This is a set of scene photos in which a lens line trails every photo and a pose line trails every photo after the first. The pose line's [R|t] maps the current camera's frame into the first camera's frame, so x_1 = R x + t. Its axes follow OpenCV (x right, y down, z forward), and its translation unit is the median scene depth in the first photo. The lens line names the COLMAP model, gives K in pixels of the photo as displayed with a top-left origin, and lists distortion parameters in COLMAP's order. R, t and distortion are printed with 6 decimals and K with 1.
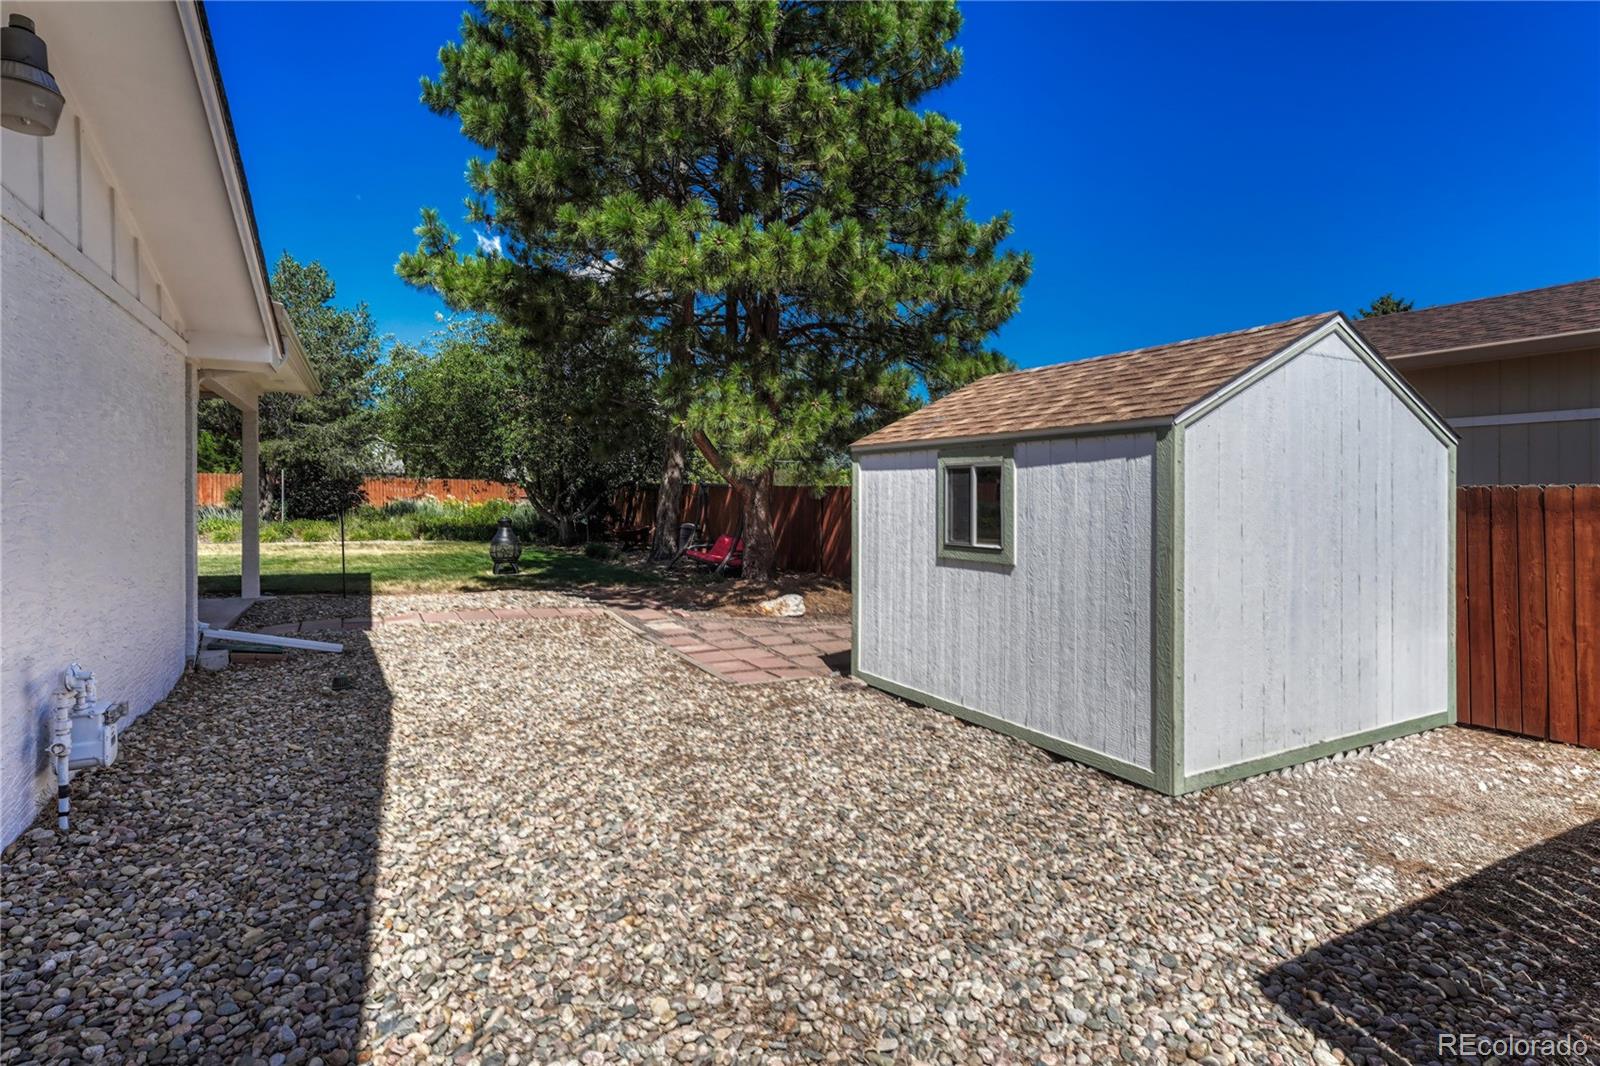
lens RADIAL K [[799.3, 0, 798.2], [0, 799.3, 498.7], [0, 0, 1]] dist [-0.019123, -0.000032]
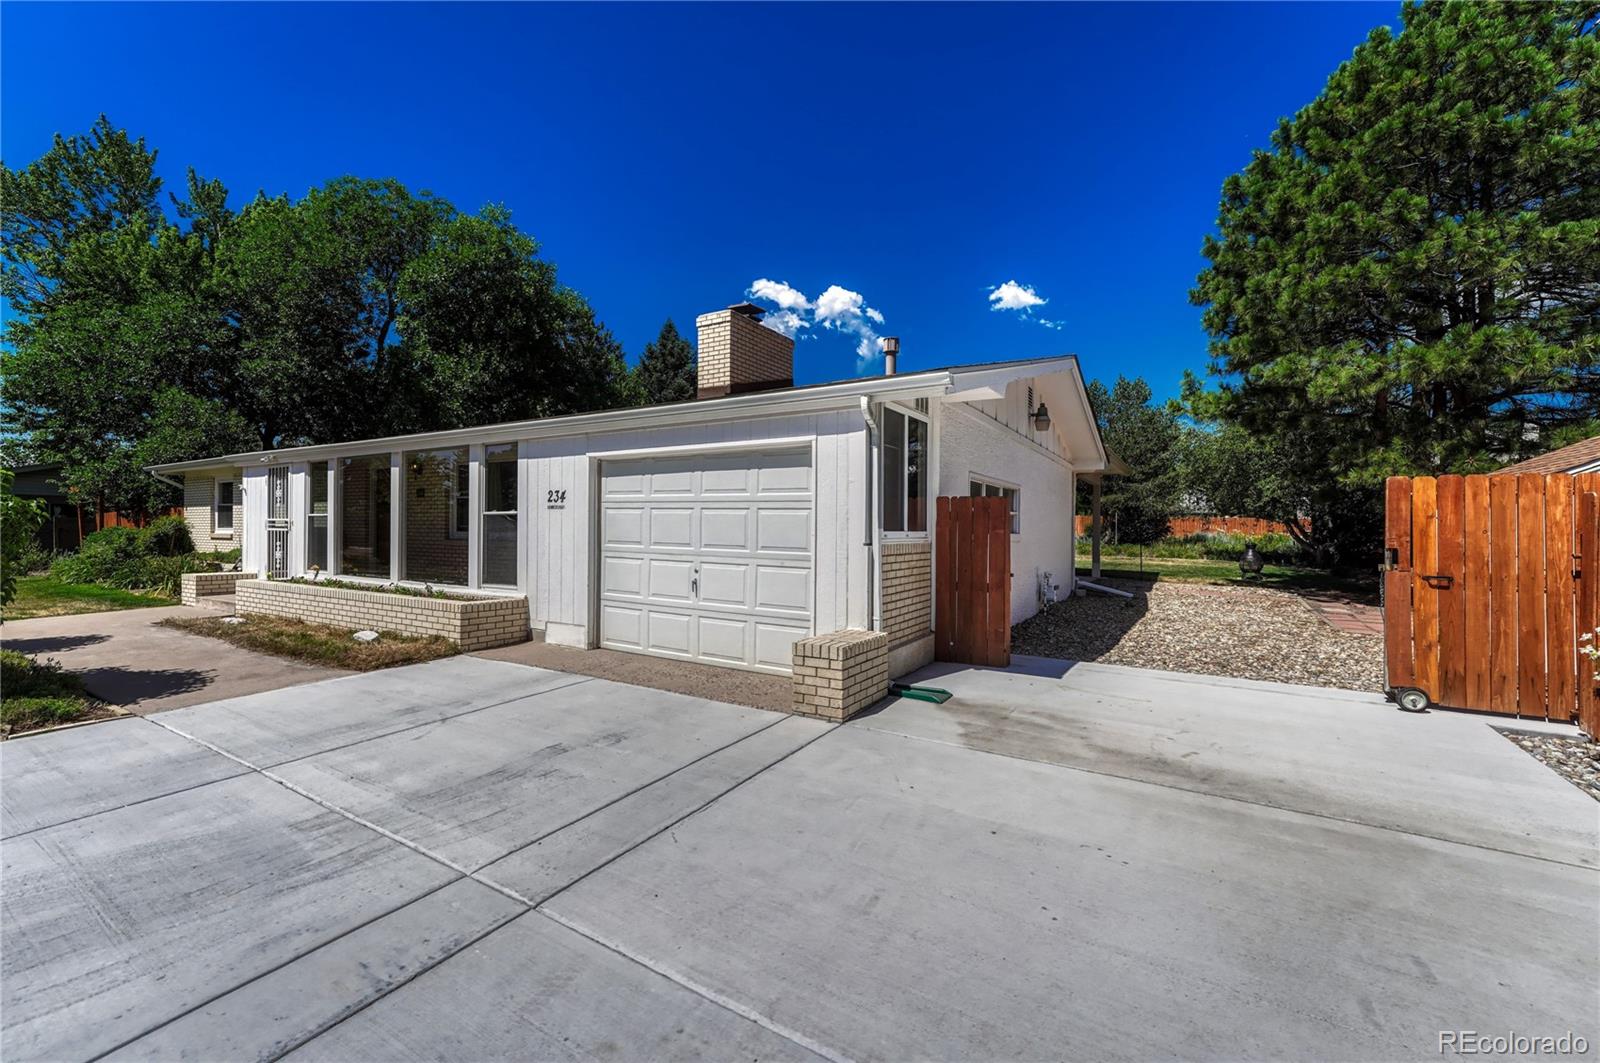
lens RADIAL K [[646.0, 0, 800.0], [0, 646.0, 531.5], [0, 0, 1]] dist [0.001367, 0.000189]
pose [[0.506377, 0.006214, -0.862290, 0.218322], [-0.009957, 0.999950, 0.001358, 0.007840], [0.862255, 0.007898, 0.506413, -0.306362]]
